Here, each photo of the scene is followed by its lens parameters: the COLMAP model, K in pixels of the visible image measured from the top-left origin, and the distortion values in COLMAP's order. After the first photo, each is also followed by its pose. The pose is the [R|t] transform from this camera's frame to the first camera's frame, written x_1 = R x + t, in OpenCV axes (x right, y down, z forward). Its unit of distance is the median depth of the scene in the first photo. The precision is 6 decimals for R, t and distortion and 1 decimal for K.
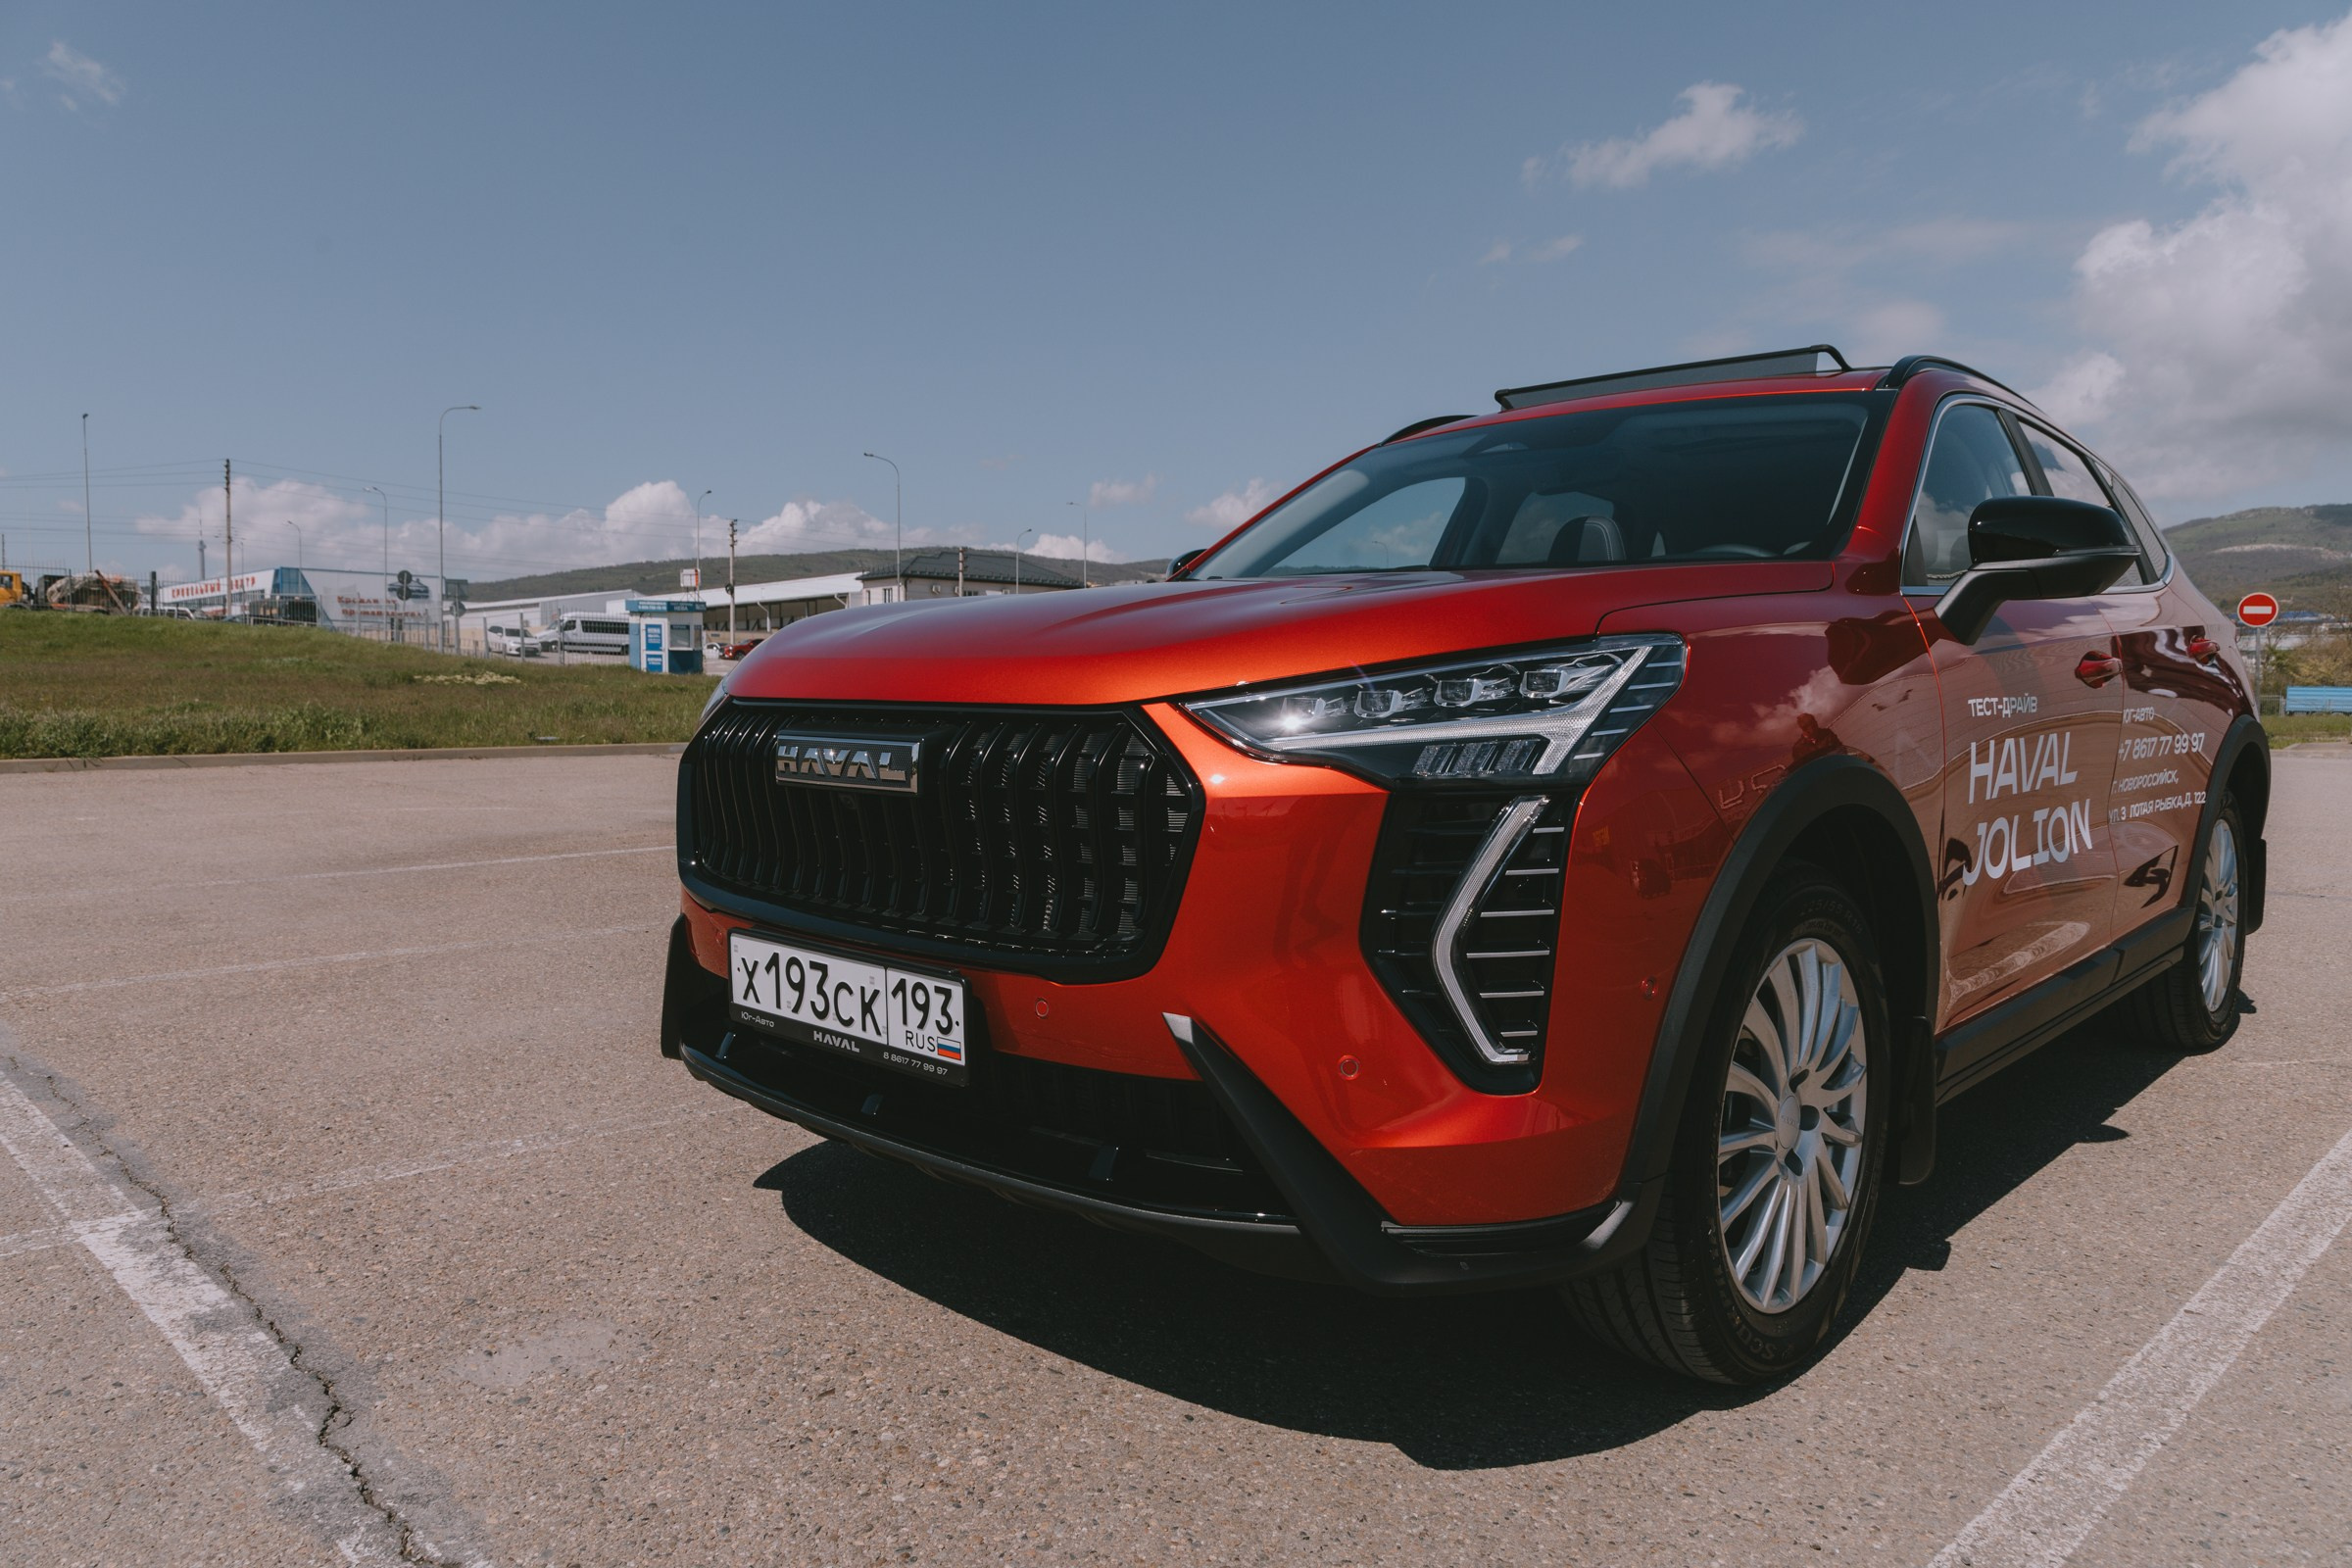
lens RADIAL K [[1566.4, 0, 1168.3], [0, 1566.4, 803.5], [0, 0, 1]] dist [0.029918, -0.014587]
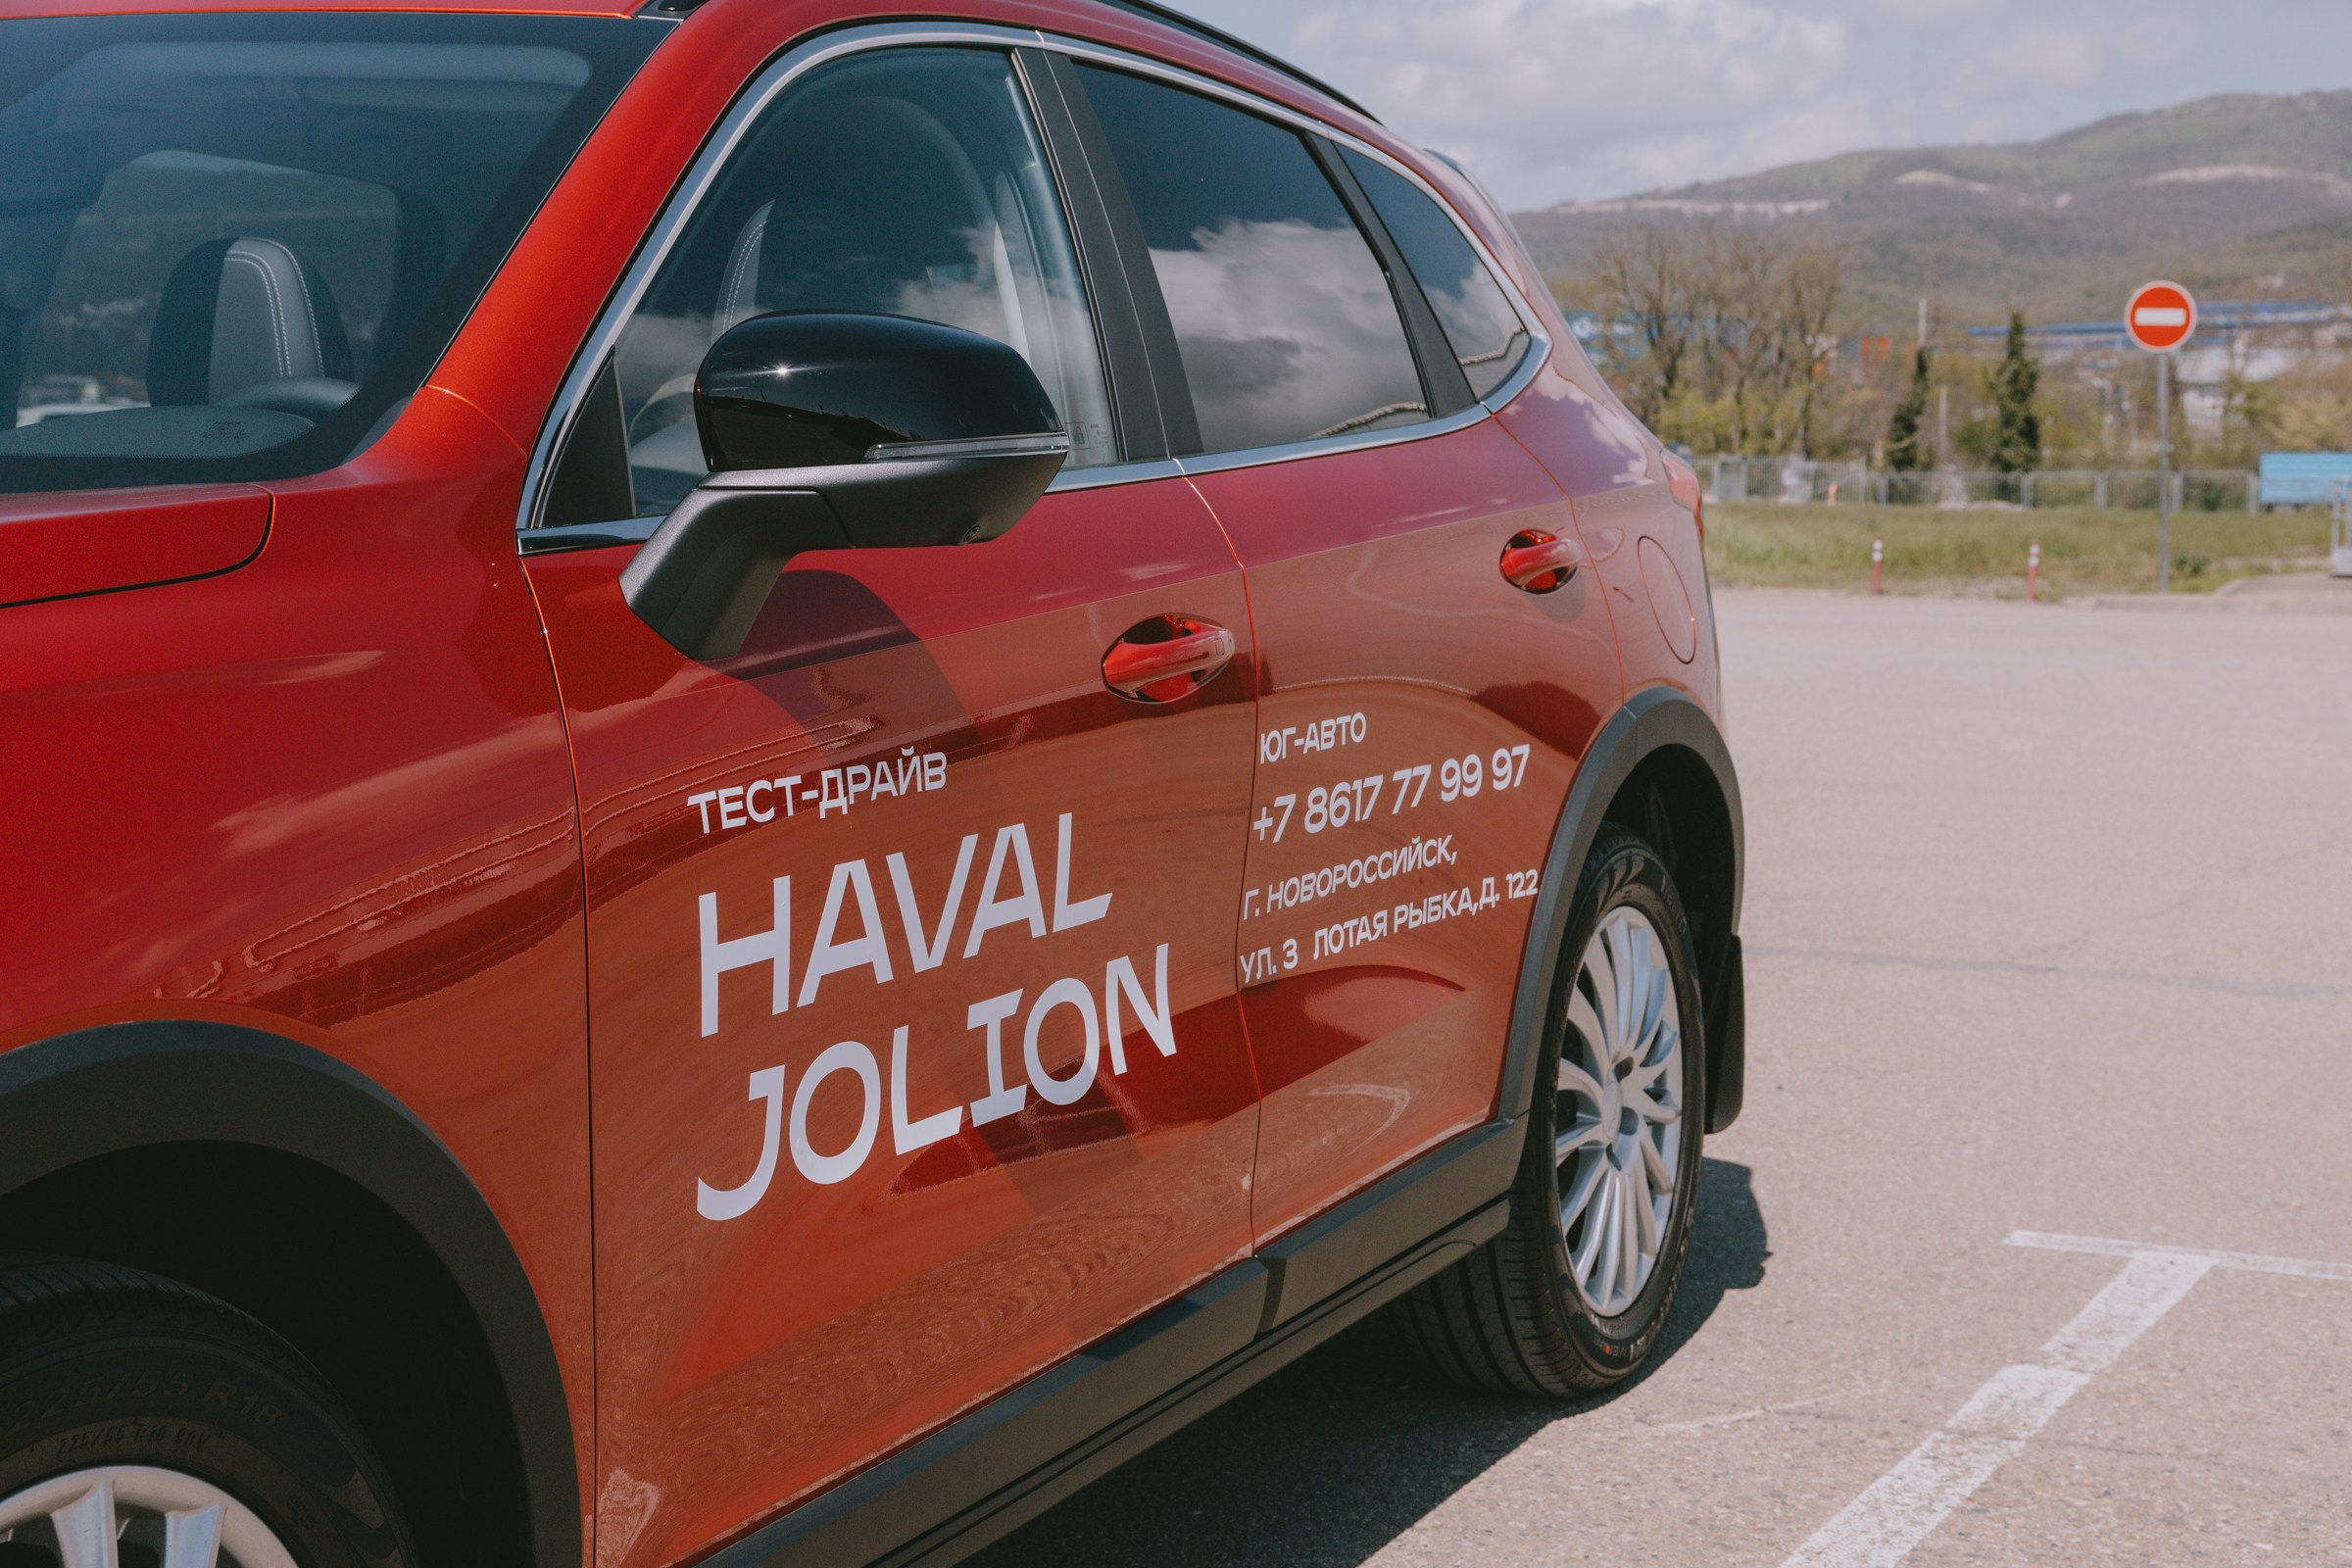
lens RADIAL K [[3630.2, 0, 1175.9], [0, 3630.2, 792.9], [0, 0, 1]] dist [0.025427, 0.000000]
pose [[0.948200, -0.031099, 0.316149, 0.376383], [0.025066, 0.999418, 0.023133, -0.101069], [-0.316685, -0.014010, 0.948427, 0.027173]]
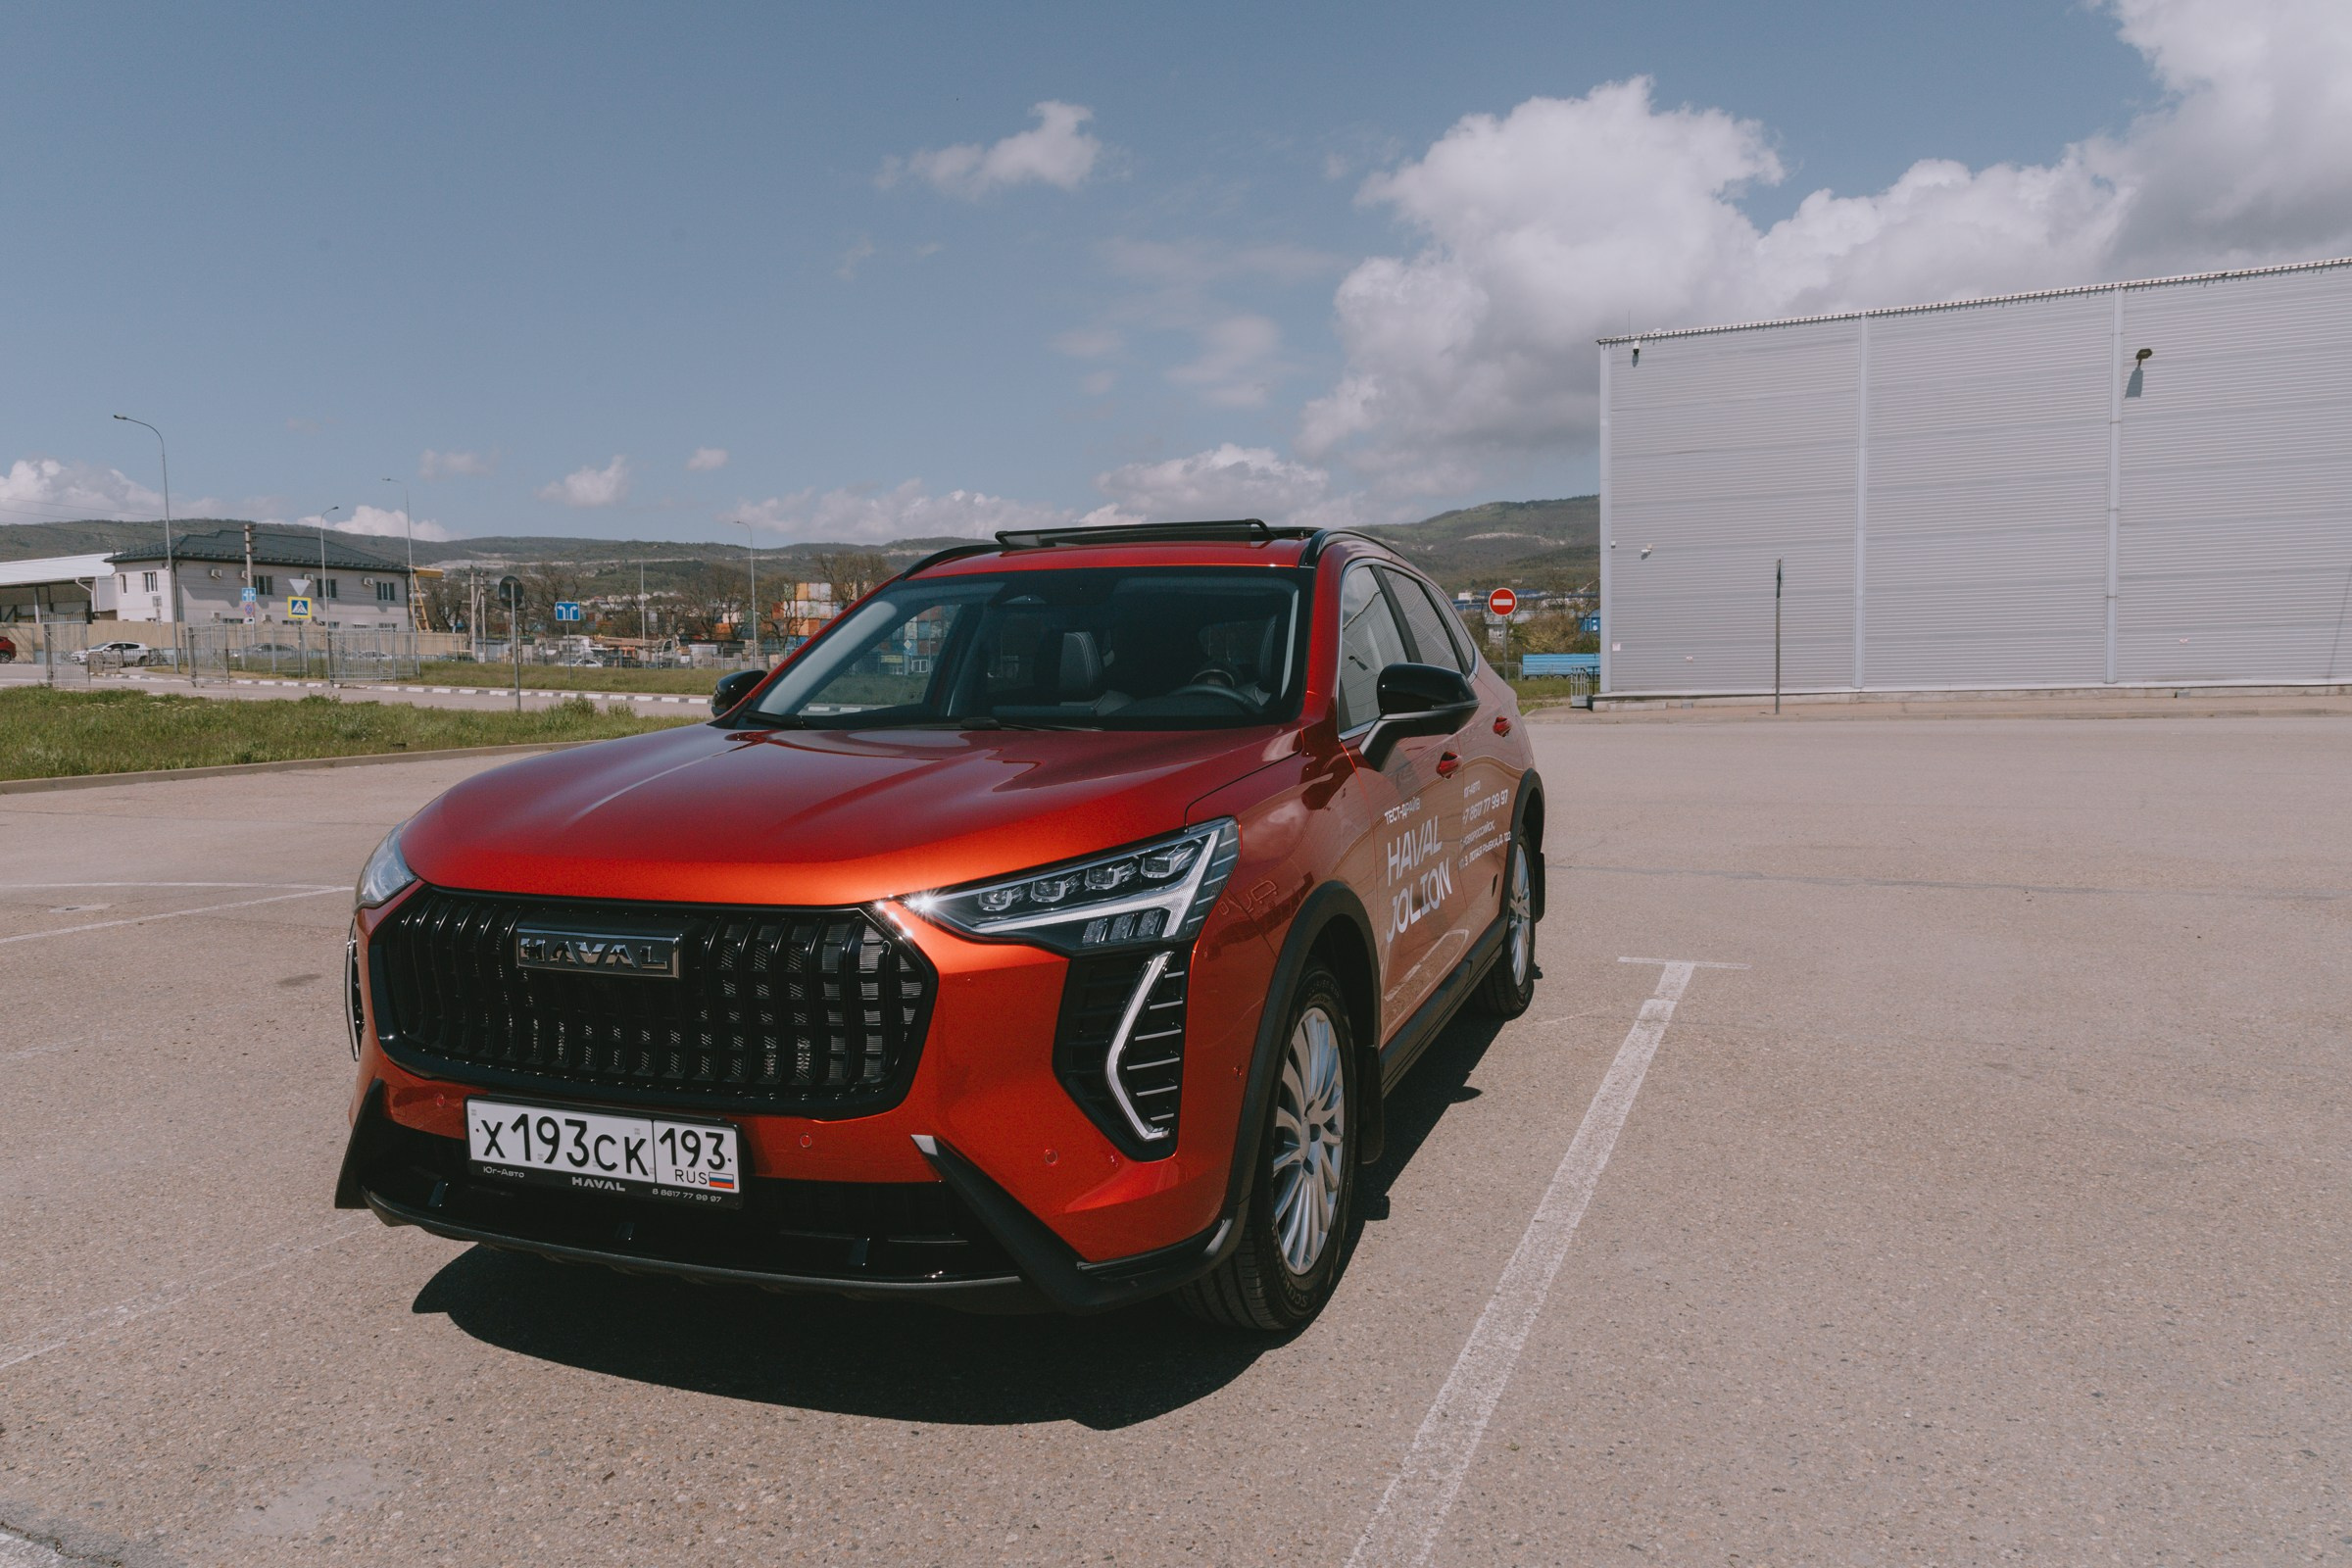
lens RADIAL K [[1566.4, 0, 1158.1], [0, 1566.4, 804.4], [0, 0, 1]] dist [0.029918, -0.014587]
pose [[0.925907, -0.058345, 0.373219, -0.237389], [0.054225, 0.998296, 0.021538, -0.134824], [-0.373840, 0.000295, 0.927493, -0.263152]]
